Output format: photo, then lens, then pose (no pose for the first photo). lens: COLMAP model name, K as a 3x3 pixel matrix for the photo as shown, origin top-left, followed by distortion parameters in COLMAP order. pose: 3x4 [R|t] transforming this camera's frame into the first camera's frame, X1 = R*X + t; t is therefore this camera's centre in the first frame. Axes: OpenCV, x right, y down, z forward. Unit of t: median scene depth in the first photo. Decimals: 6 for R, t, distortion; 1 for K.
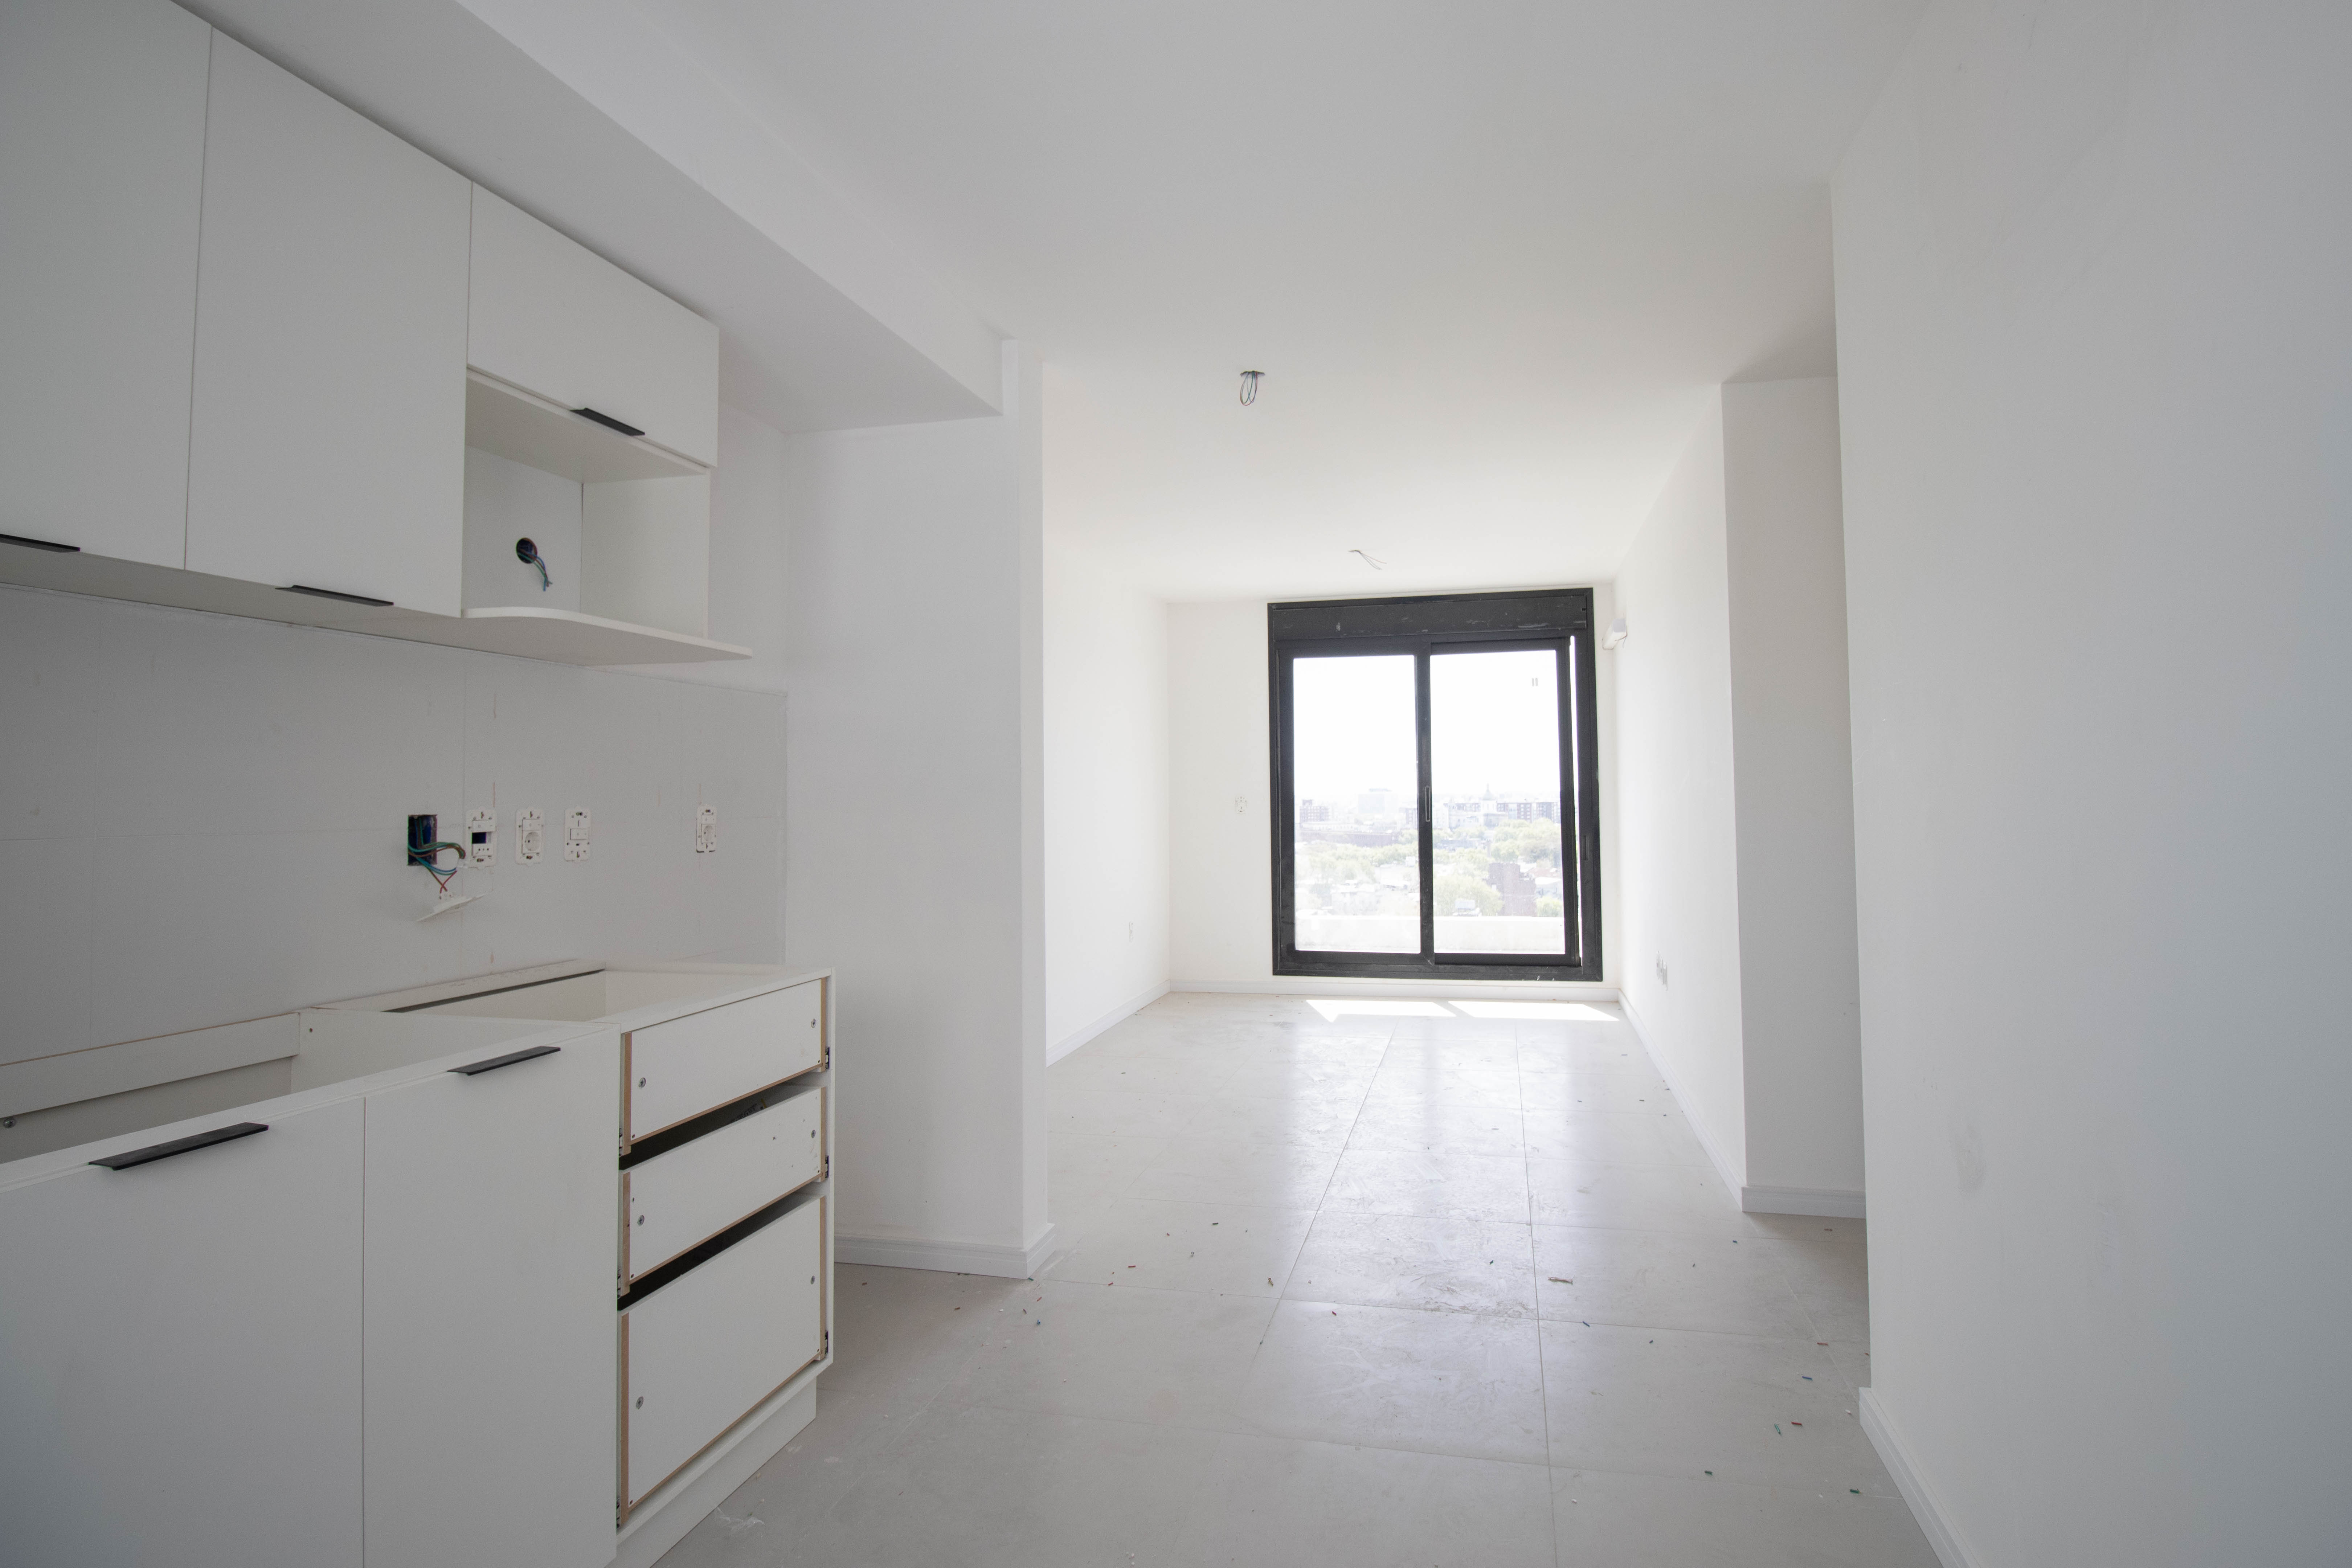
lens RADIAL K [[1152.8, 0, 1233.5], [0, 1152.8, 748.0], [0, 0, 1]] dist [-0.014874, -0.005162]
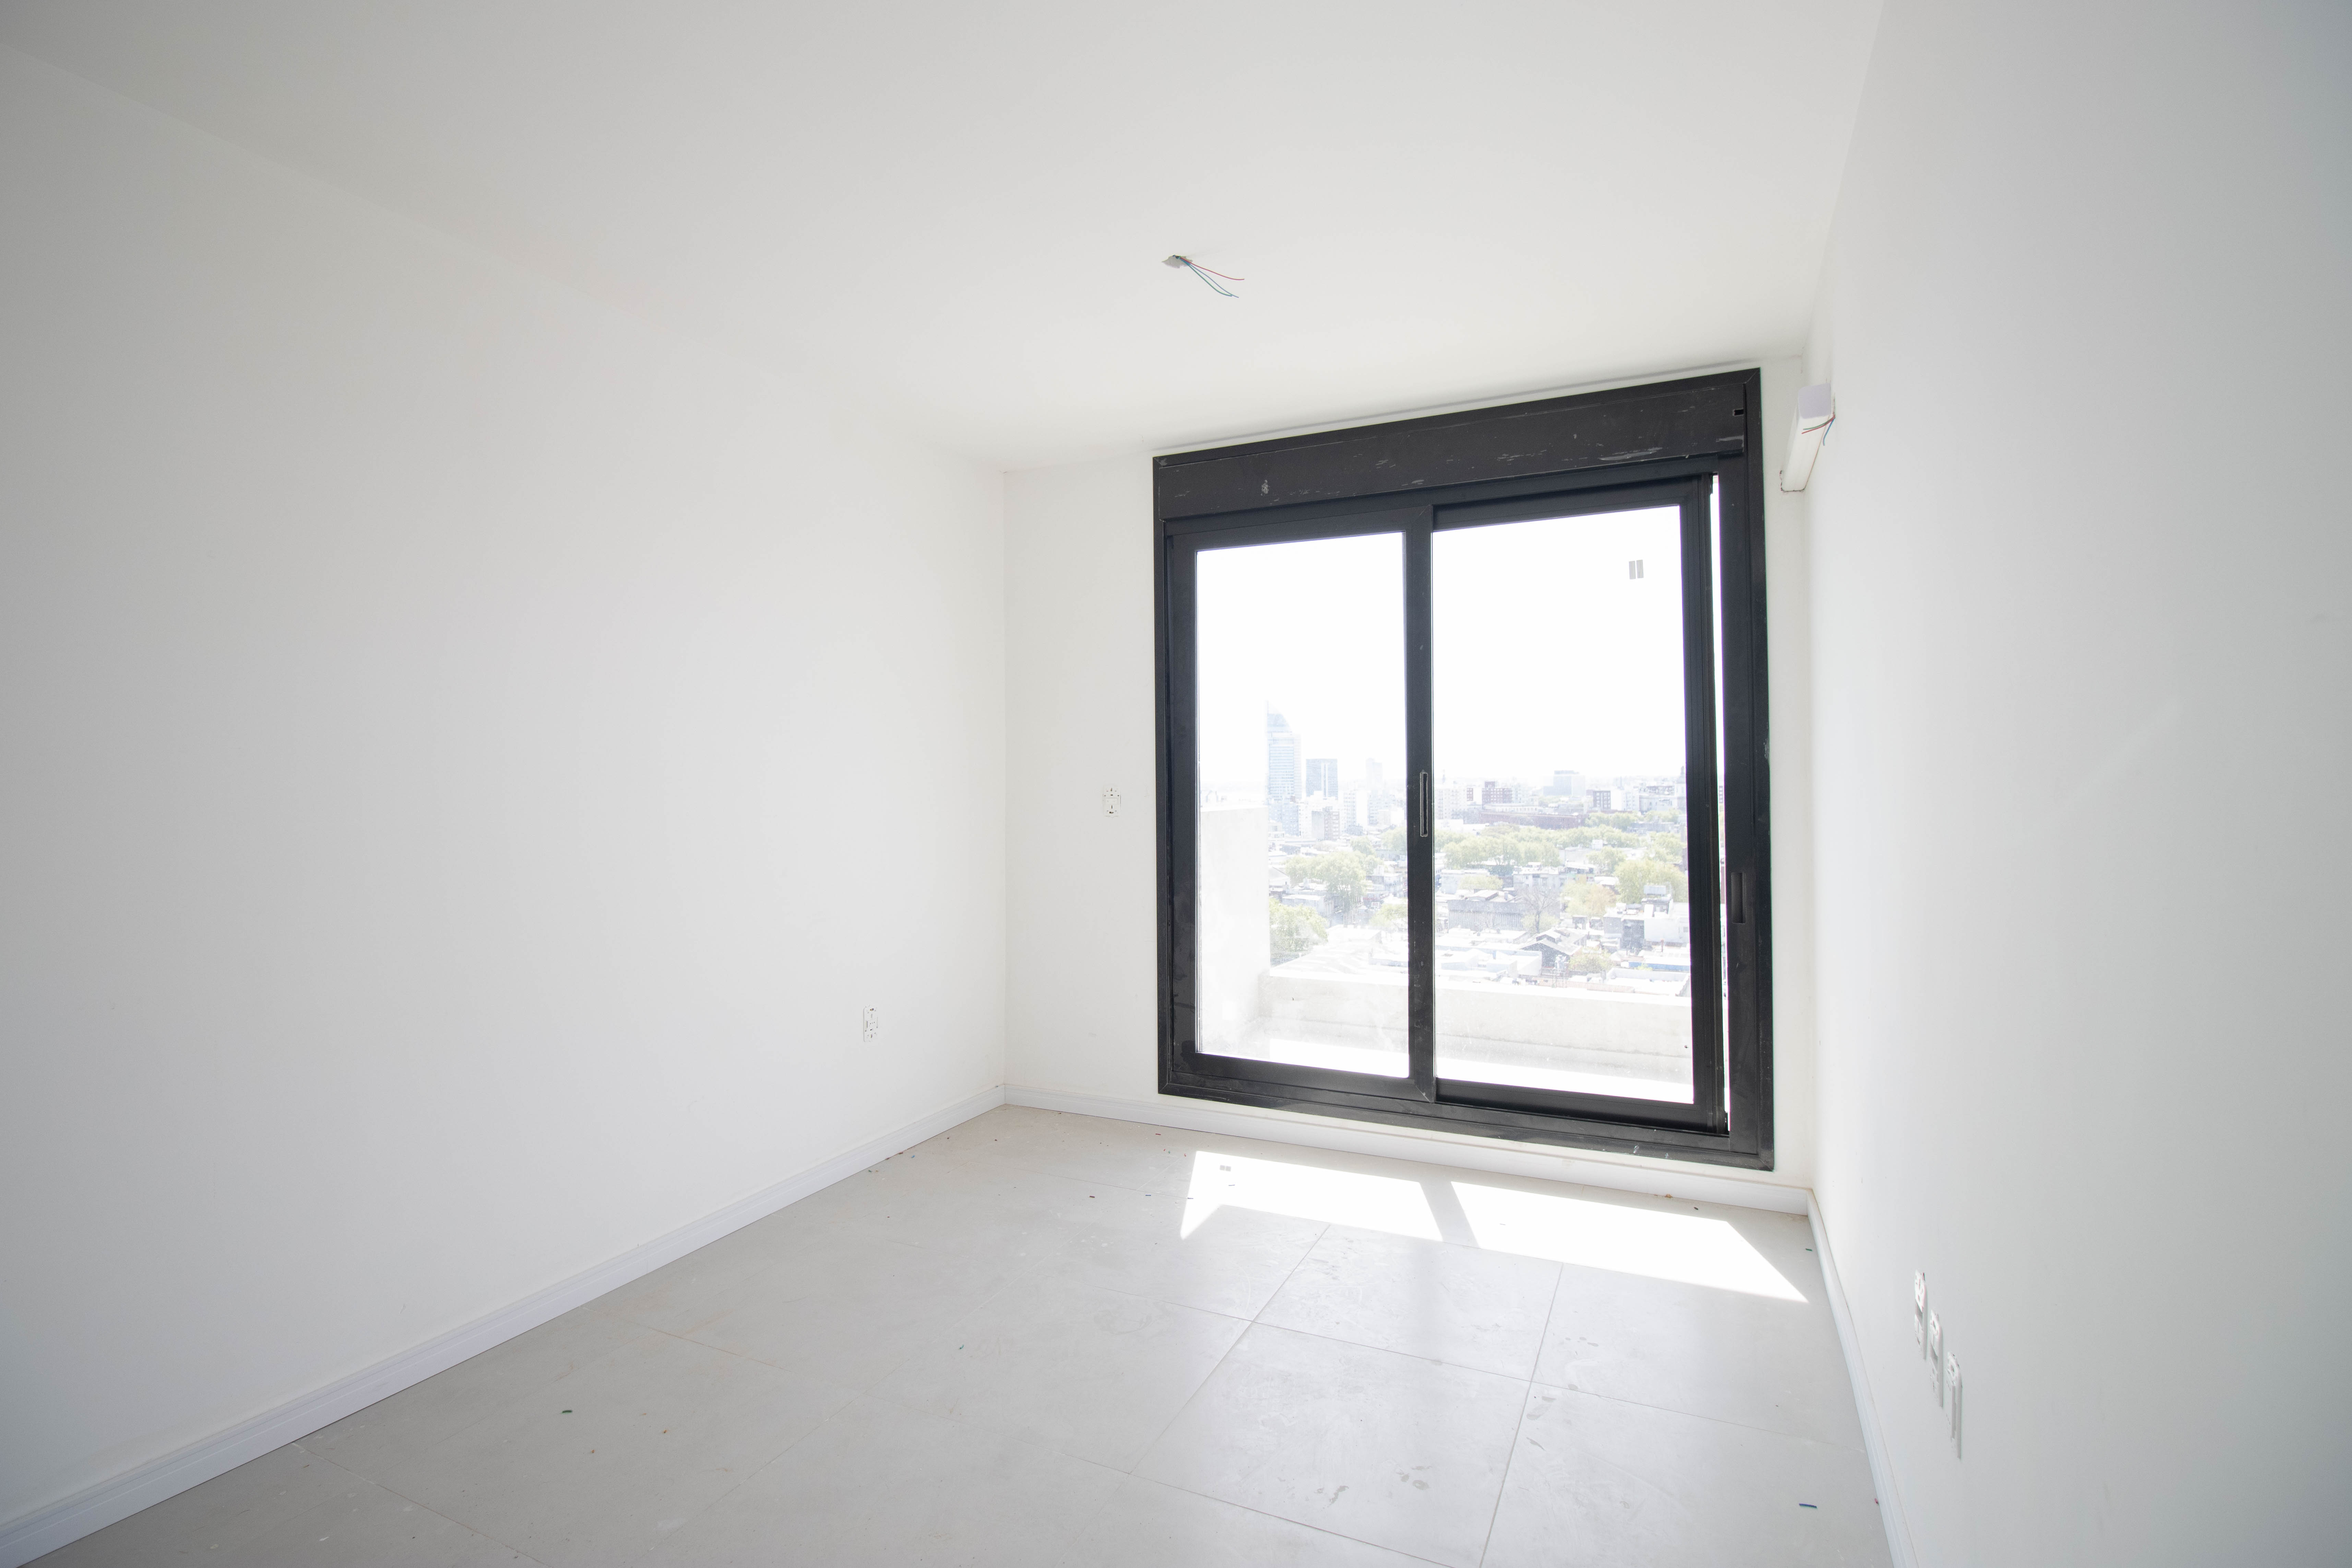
lens RADIAL K [[1097.3, 0, 1158.6], [0, 1097.3, 759.5], [0, 0, 1]] dist [-0.007295, -0.010094]
pose [[0.974027, 0.001660, -0.226426, 0.343655], [0.004114, 0.999678, 0.025027, 0.028932], [0.226394, -0.025308, 0.973707, 0.992125]]
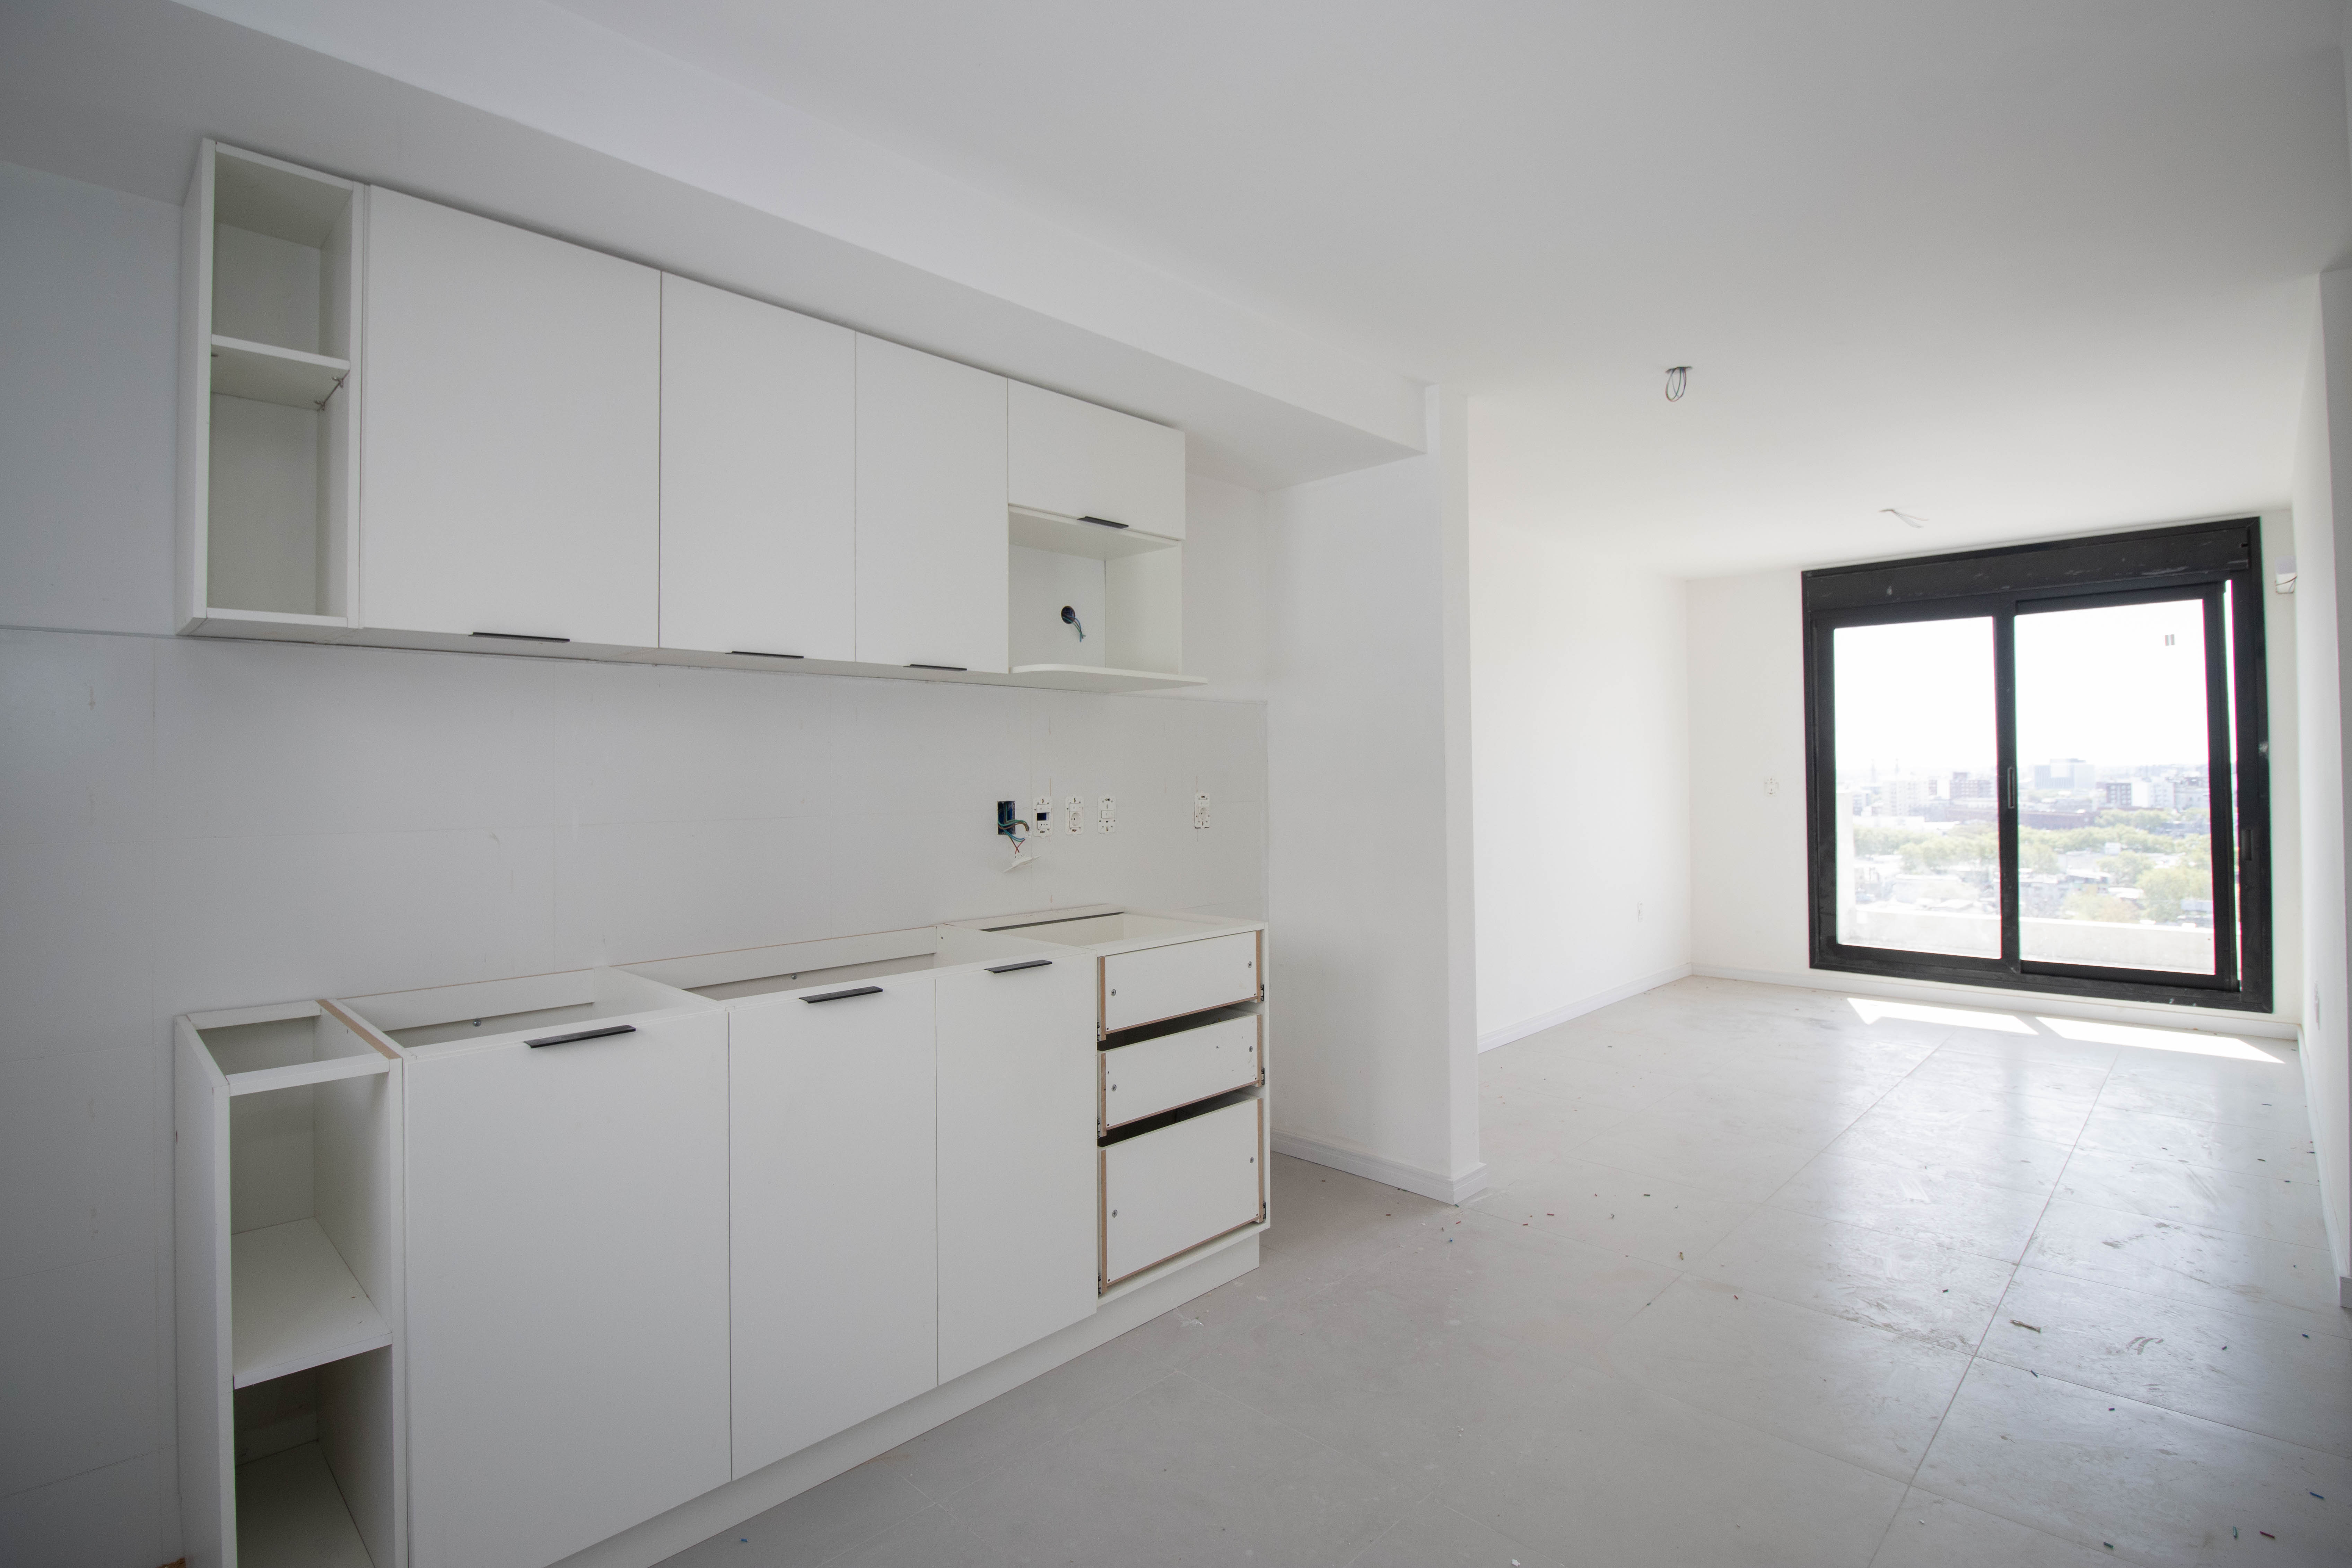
lens RADIAL K [[1097.3, 0, 1166.9], [0, 1097.3, 756.7], [0, 0, 1]] dist [-0.007295, -0.010094]
pose [[0.845053, -0.004868, -0.534660, 0.147100], [0.021579, 0.999454, 0.025008, -0.019238], [0.534246, -0.032670, 0.844697, -0.061034]]
